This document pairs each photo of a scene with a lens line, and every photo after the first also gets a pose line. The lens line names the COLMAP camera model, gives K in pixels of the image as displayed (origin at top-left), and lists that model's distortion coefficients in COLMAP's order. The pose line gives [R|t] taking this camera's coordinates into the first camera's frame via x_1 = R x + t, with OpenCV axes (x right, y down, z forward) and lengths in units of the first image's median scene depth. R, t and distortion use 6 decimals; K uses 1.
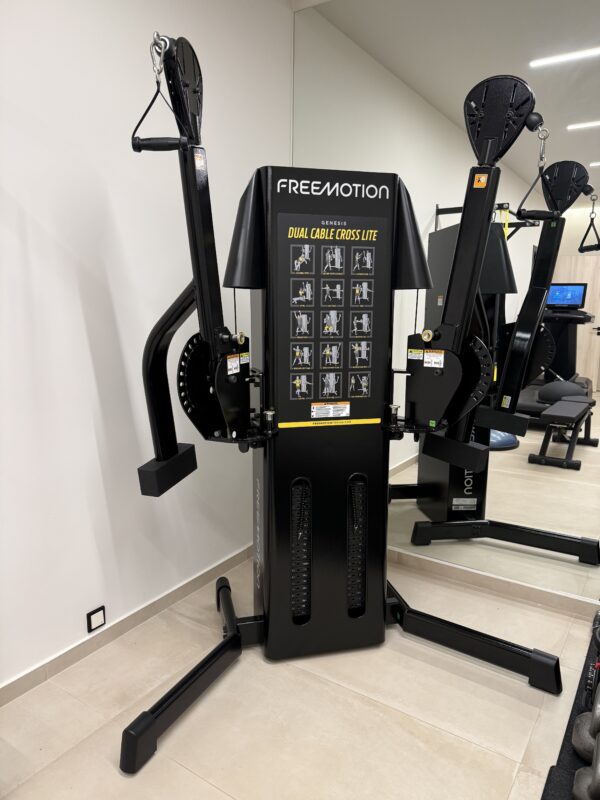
lens RADIAL K [[567.0, 0, 298.6], [0, 567.0, 408.1], [0, 0, 1]] dist [0.052651, -0.075632]
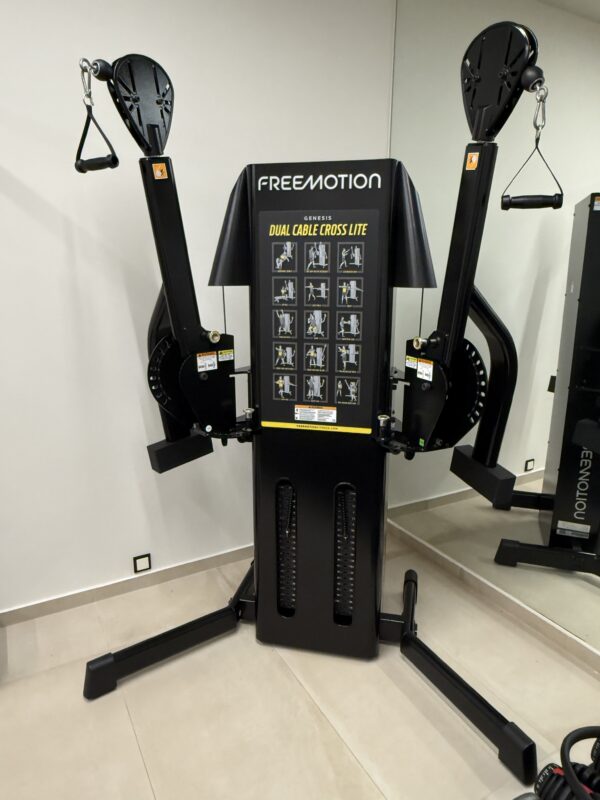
lens RADIAL K [[544.9, 0, 299.1], [0, 544.9, 401.9], [0, 0, 1]] dist [-0.032602, 0.018160]
pose [[0.889699, 0.107225, -0.443777, 0.449735], [-0.079958, 0.993601, 0.079772, -0.090232], [0.449491, -0.035490, 0.892580, 0.172473]]
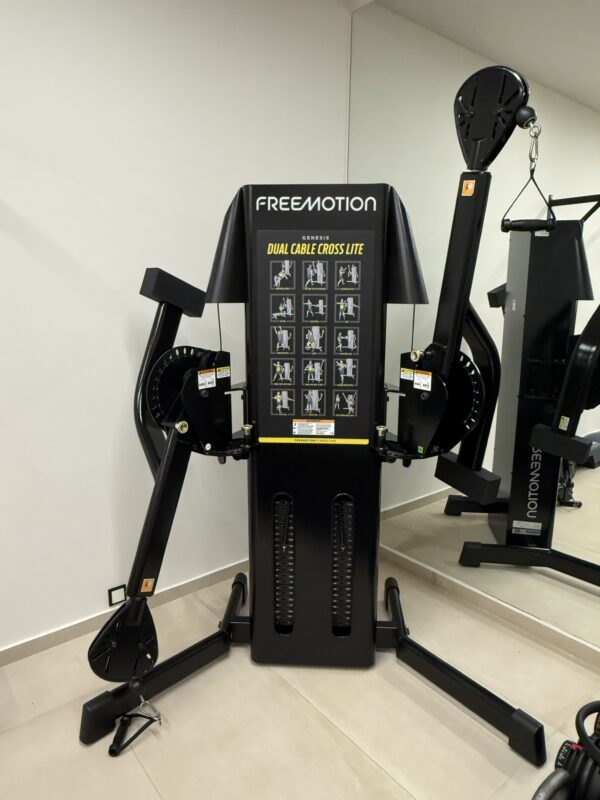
lens RADIAL K [[544.9, 0, 296.7], [0, 544.9, 400.9], [0, 0, 1]] dist [-0.032602, 0.018160]
pose [[0.953882, 0.057180, -0.294686, 0.310850], [-0.052053, 0.998326, 0.025219, -0.066366], [0.295634, -0.008717, 0.955261, 0.098739]]
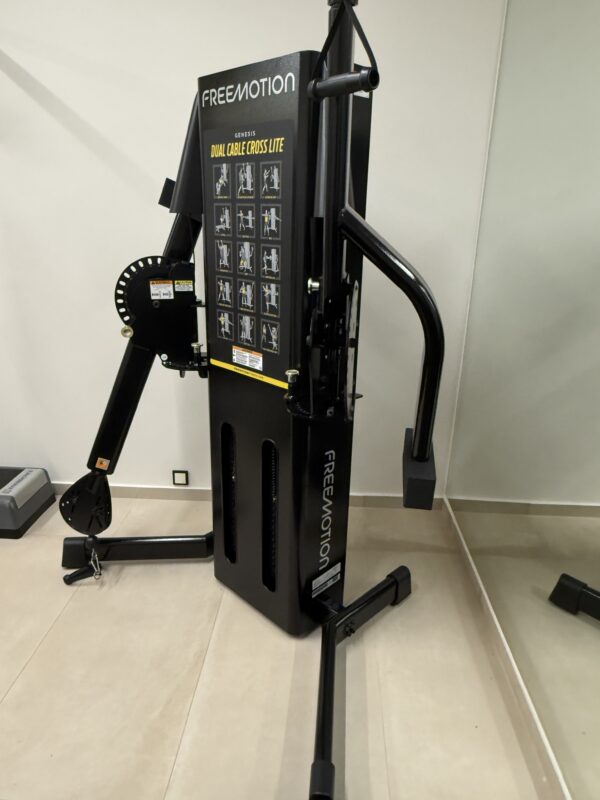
lens RADIAL K [[544.9, 0, 300.3], [0, 544.9, 402.8], [0, 0, 1]] dist [-0.032602, 0.018160]
pose [[0.508887, 0.291966, -0.809808, 0.822519], [-0.171943, 0.956244, 0.236712, -0.148103], [0.843486, 0.018782, 0.536822, 0.635697]]
